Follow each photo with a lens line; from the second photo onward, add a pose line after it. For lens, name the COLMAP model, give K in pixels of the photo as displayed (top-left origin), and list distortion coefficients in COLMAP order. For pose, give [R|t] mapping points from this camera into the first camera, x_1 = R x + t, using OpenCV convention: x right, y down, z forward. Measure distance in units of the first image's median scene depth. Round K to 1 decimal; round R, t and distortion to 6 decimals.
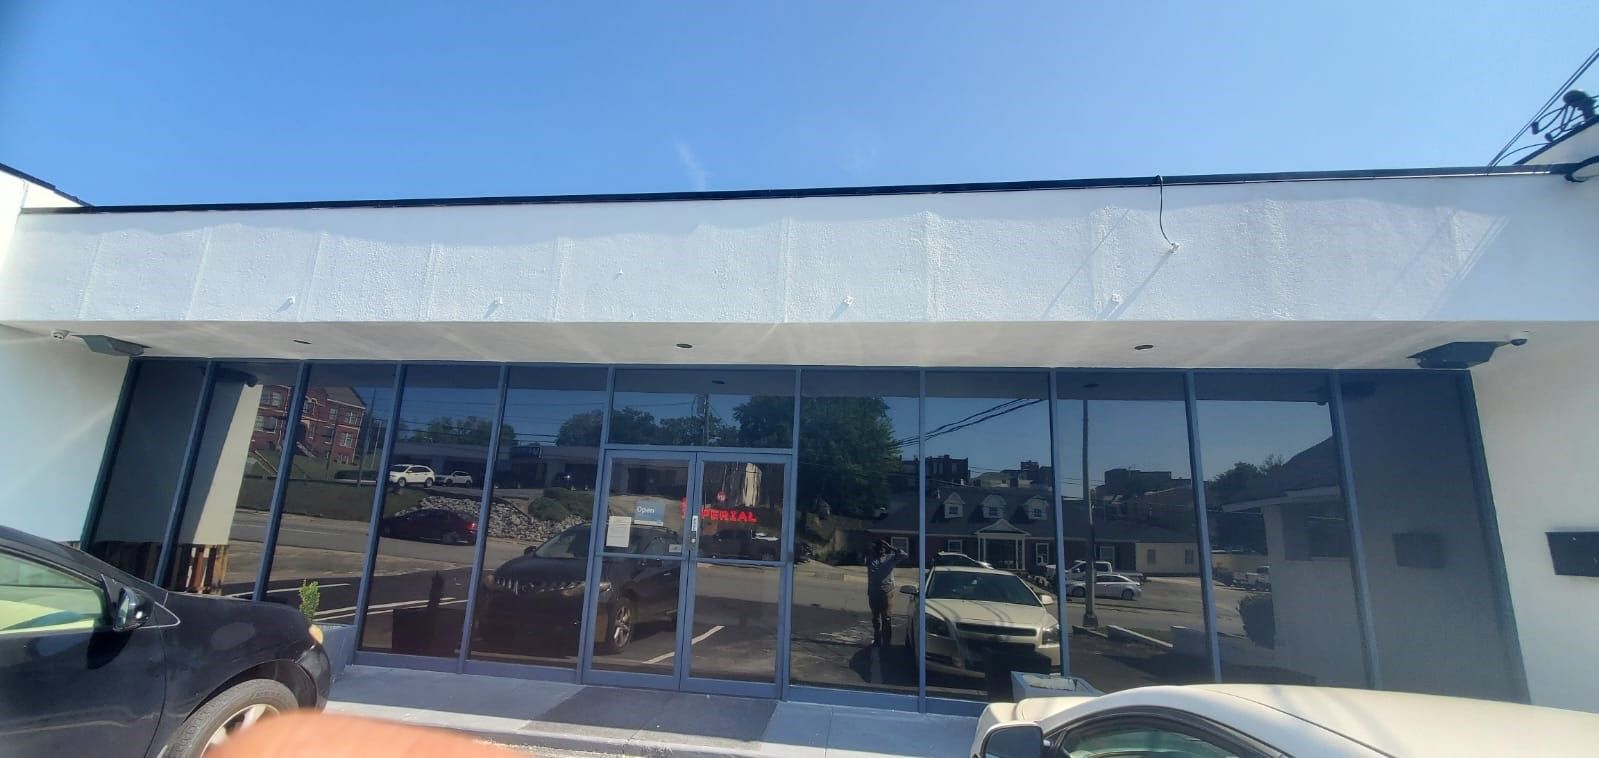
lens RADIAL K [[651.7, 0, 799.5], [0, 651.7, 379.0], [0, 0, 1]] dist [-0.003384, -0.000137]
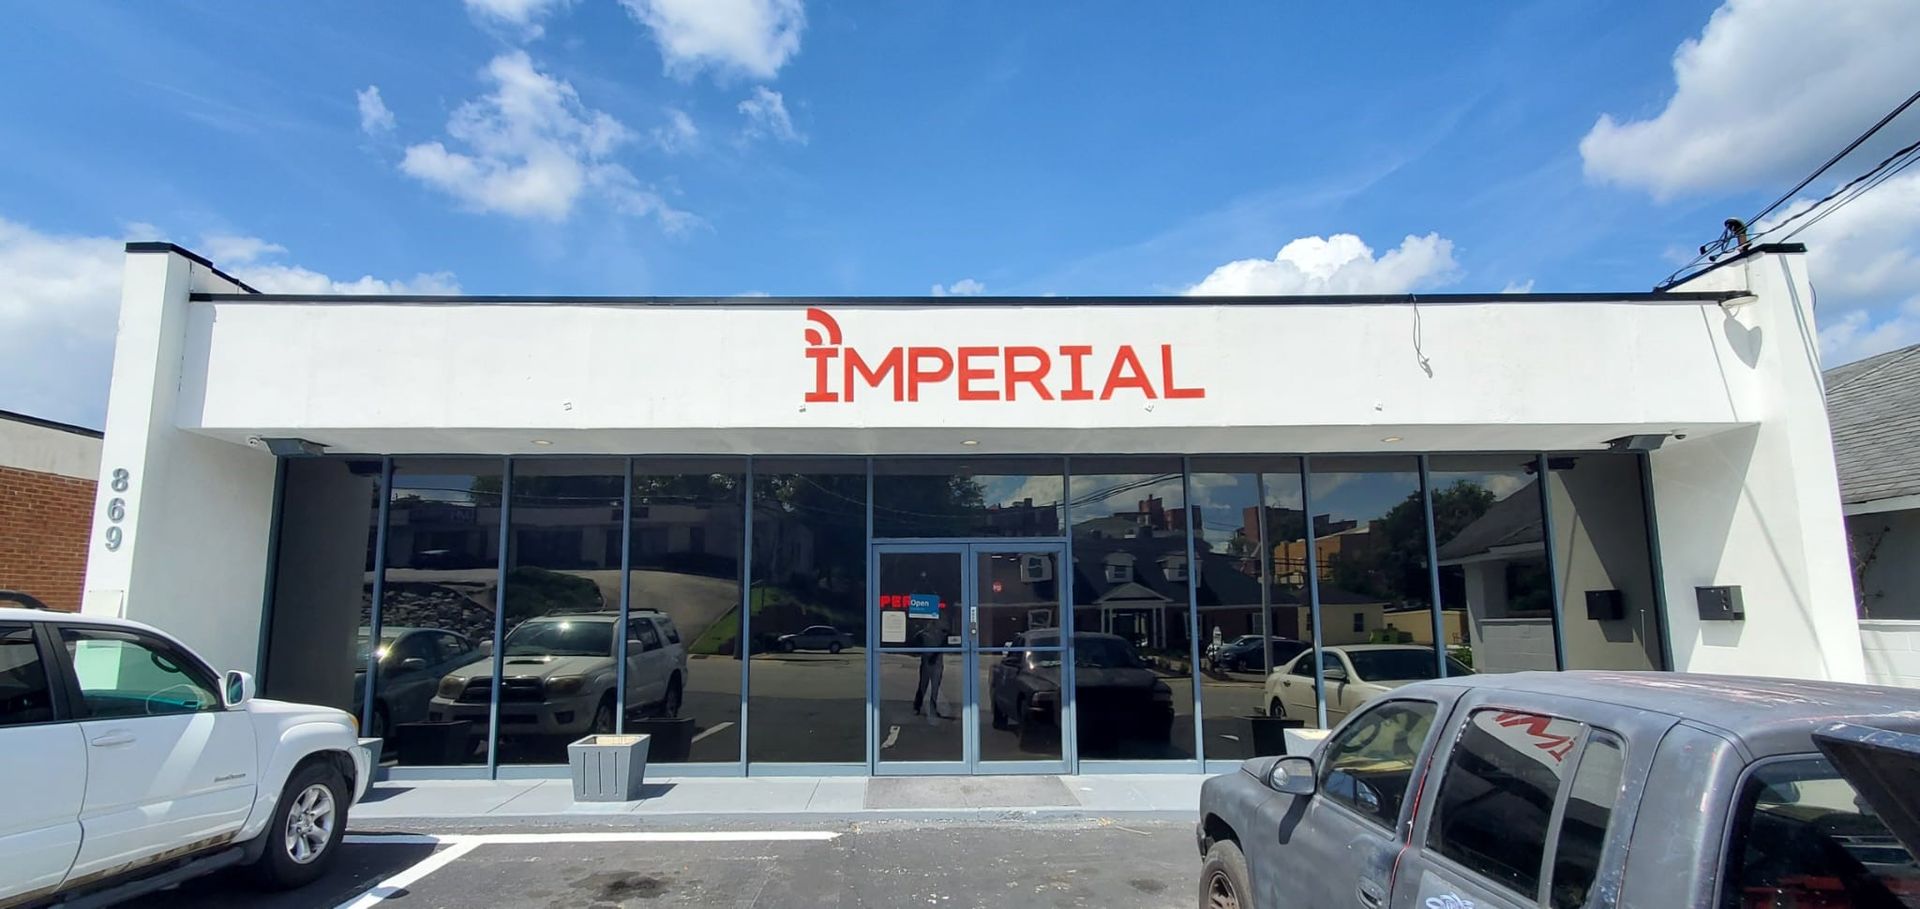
lens RADIAL K [[1004.4, 0, 960.0], [0, 1004.4, 454.5], [0, 0, 1]] dist [0.002030, 0.000069]
pose [[0.984718, -0.025133, 0.172331, -0.434086], [0.011293, 0.996664, 0.080824, -0.147249], [-0.173788, -0.077643, 0.981718, -0.489605]]
